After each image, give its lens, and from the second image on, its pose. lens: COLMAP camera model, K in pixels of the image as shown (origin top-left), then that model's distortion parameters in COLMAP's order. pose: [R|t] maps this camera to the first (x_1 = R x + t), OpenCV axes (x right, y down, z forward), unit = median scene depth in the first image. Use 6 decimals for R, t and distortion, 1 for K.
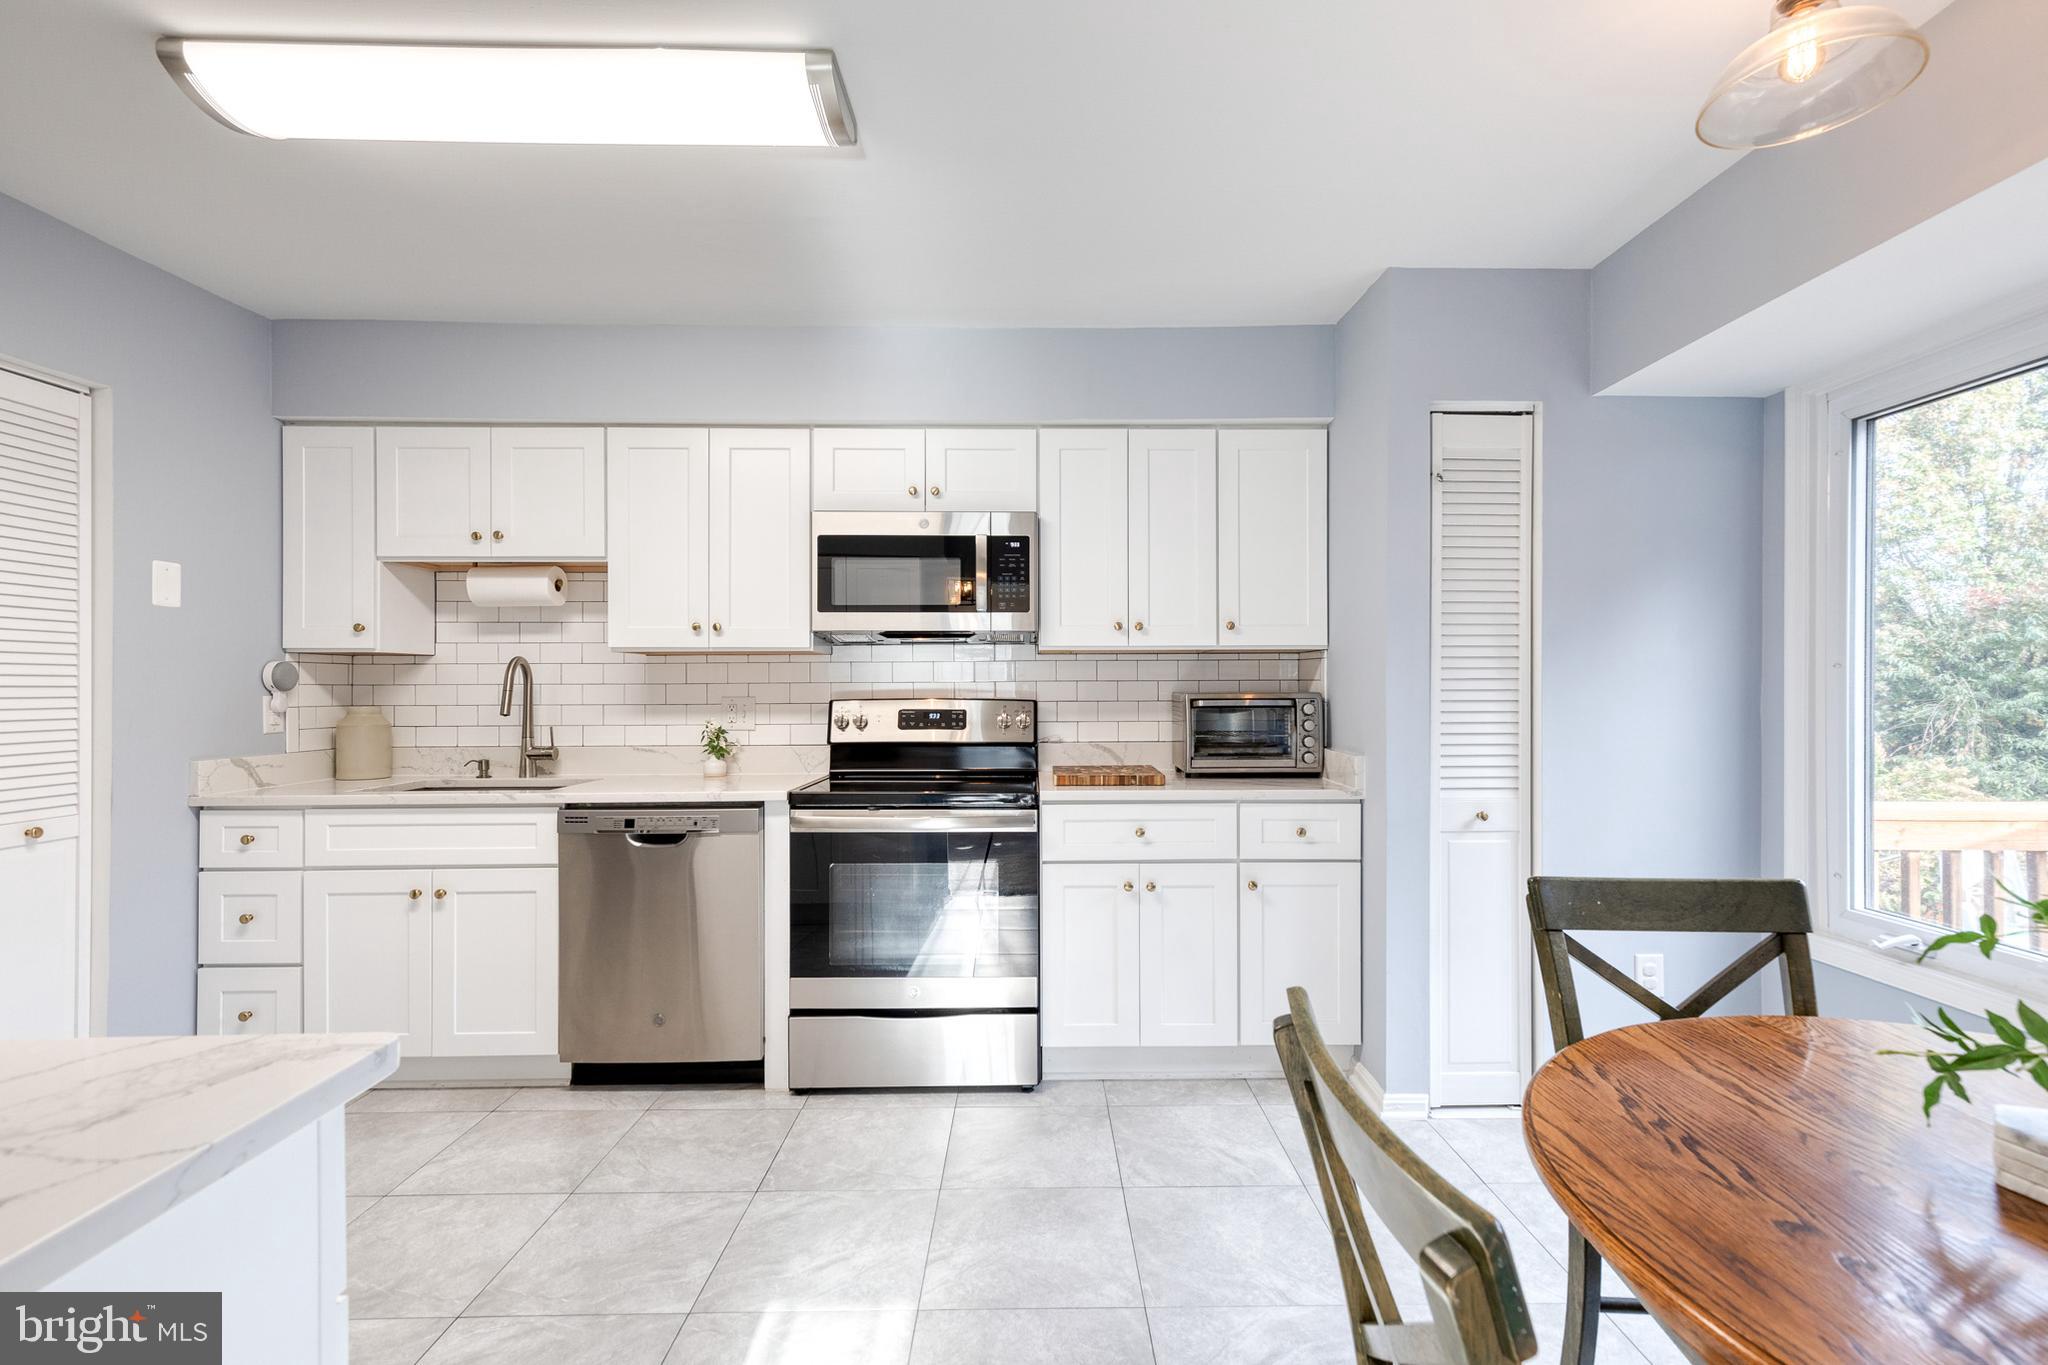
lens RADIAL K [[926.2, 0, 1046.2], [0, 926.2, 679.9], [0, 0, 1]] dist [0.004558, -0.000846]
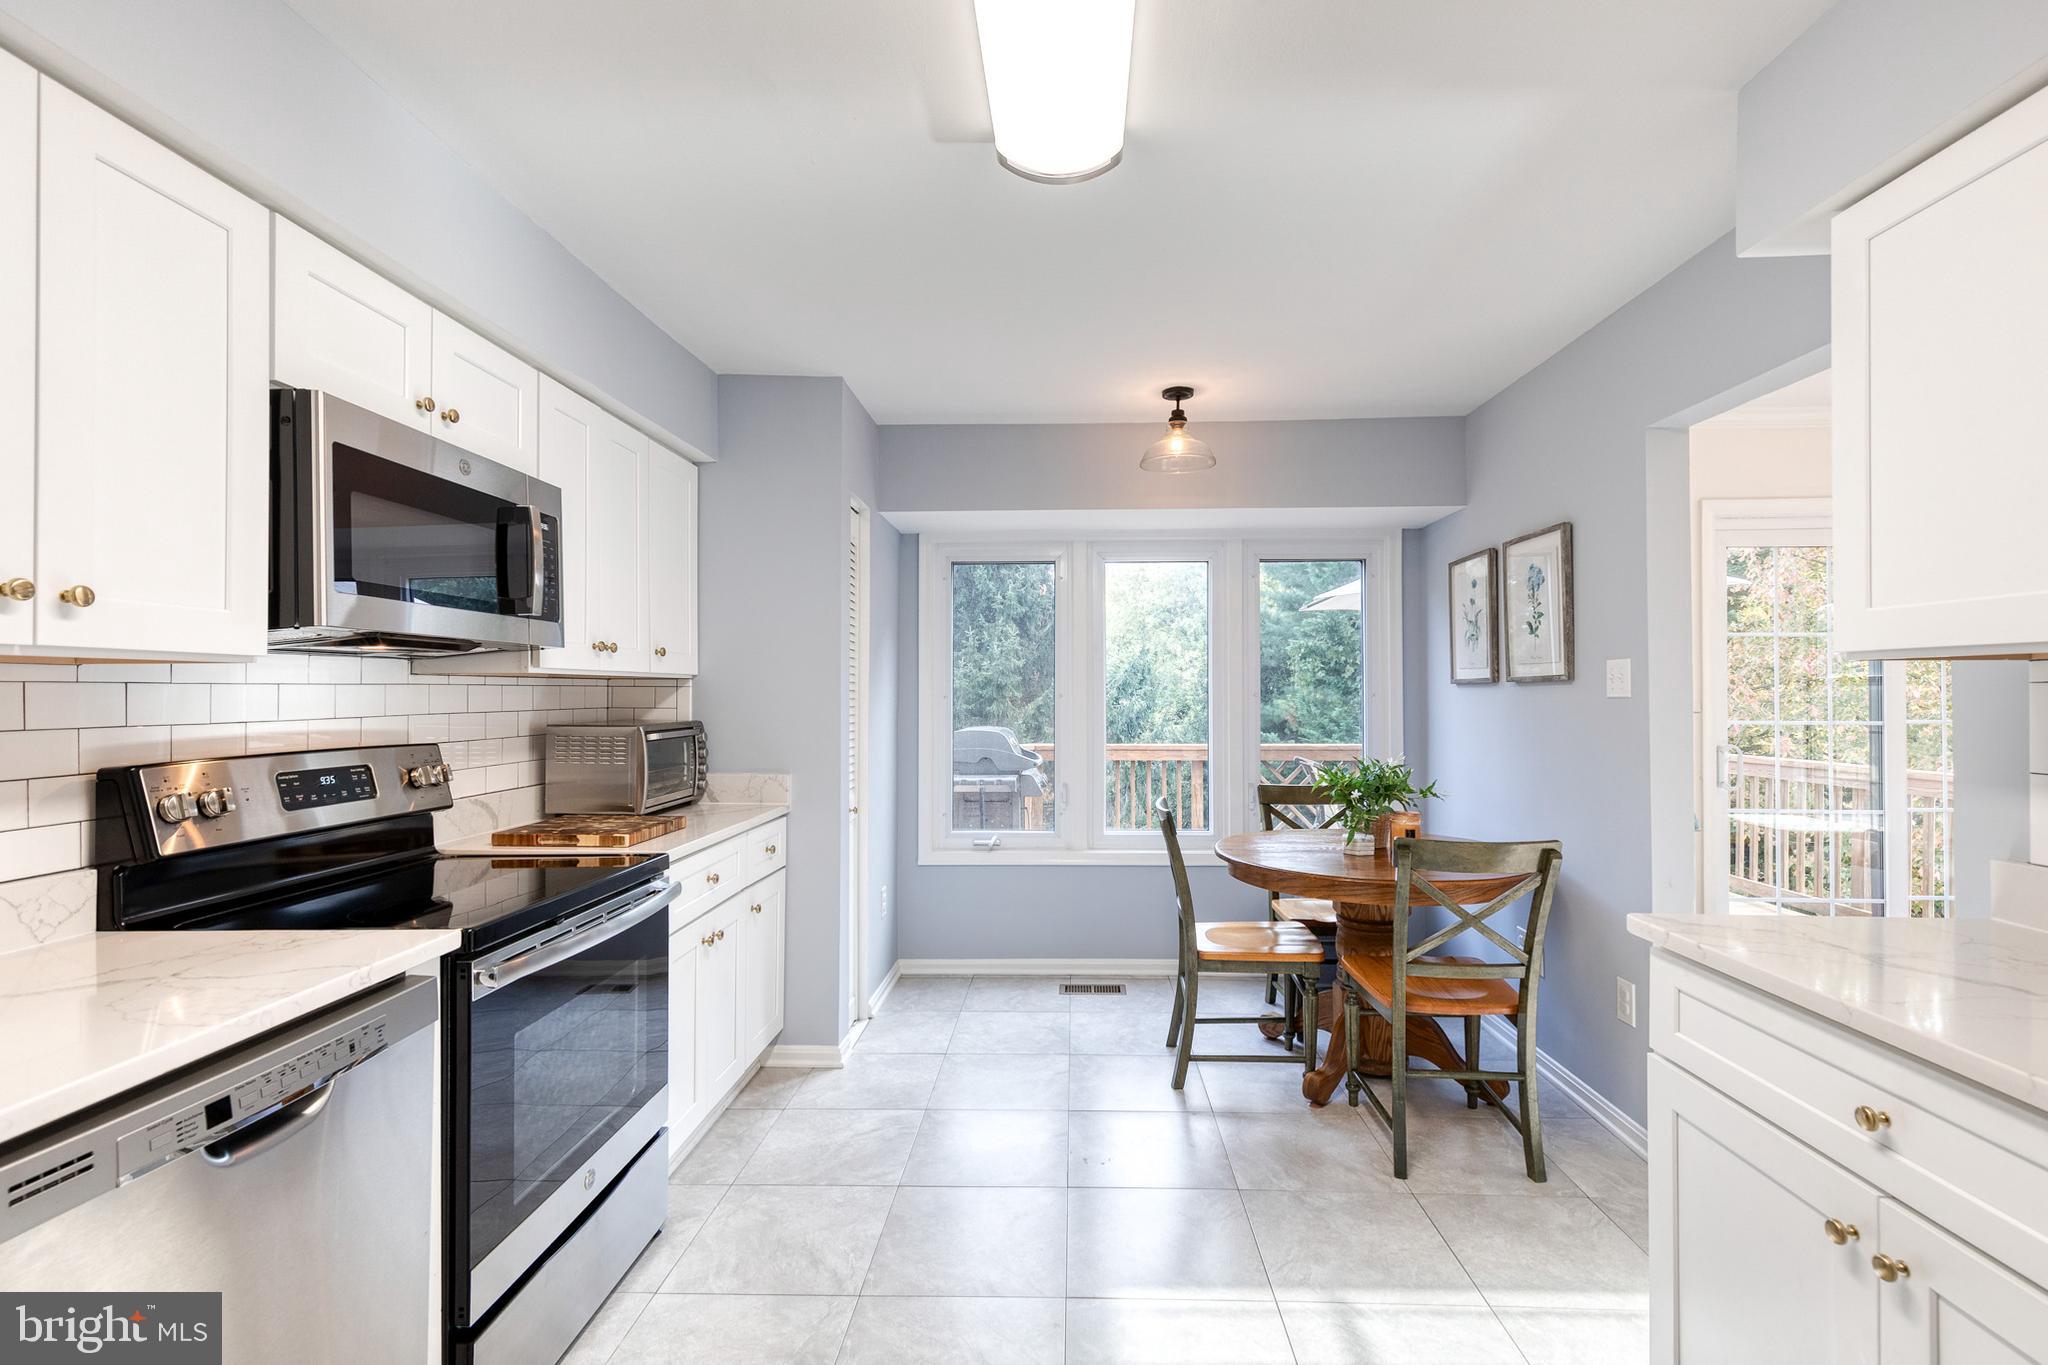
lens RADIAL K [[933.2, 0, 1043.3], [0, 933.2, 684.6], [0, 0, 1]] dist [0.003648, -0.002713]
pose [[0.053412, 0.011310, 0.998509, -0.814545], [-0.003577, 0.999932, -0.011135, -0.018289], [-0.998566, -0.002977, 0.053449, 0.636619]]
